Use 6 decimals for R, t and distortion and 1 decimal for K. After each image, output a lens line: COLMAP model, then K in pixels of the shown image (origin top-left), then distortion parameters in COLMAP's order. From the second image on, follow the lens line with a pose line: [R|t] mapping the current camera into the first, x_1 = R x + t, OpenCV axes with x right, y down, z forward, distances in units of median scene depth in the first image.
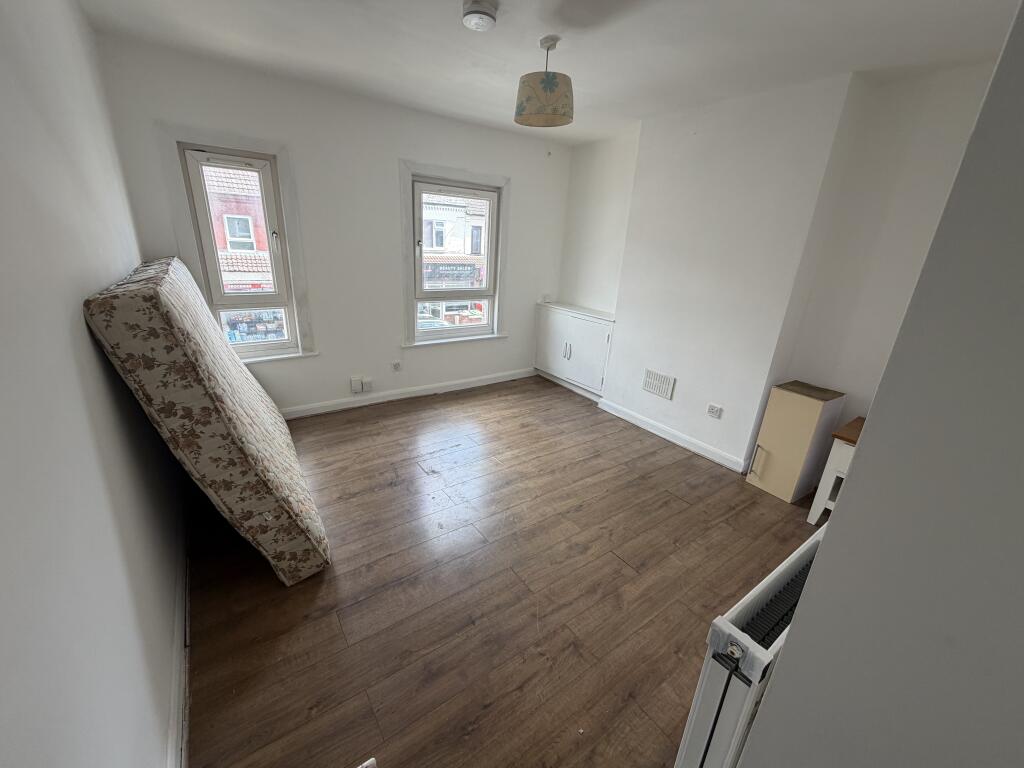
lens RADIAL K [[408.6, 0, 509.7], [0, 408.6, 384.1], [0, 0, 1]] dist [-0.000793, -0.000033]
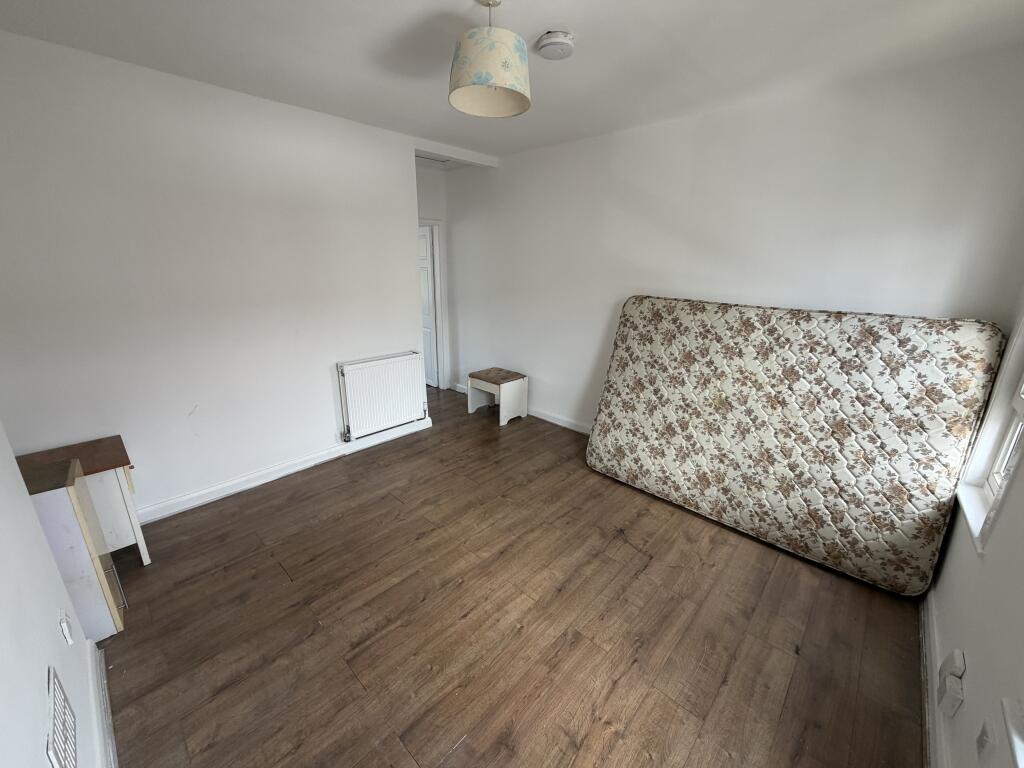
lens RADIAL K [[408.6, 0, 512.5], [0, 408.6, 385.3], [0, 0, 1]] dist [-0.000793, -0.000033]
pose [[-0.978233, -0.004249, -0.207465, 0.139989], [-0.124505, 0.811850, 0.570437, -0.494008], [0.166007, 0.583851, -0.794707, 1.405707]]
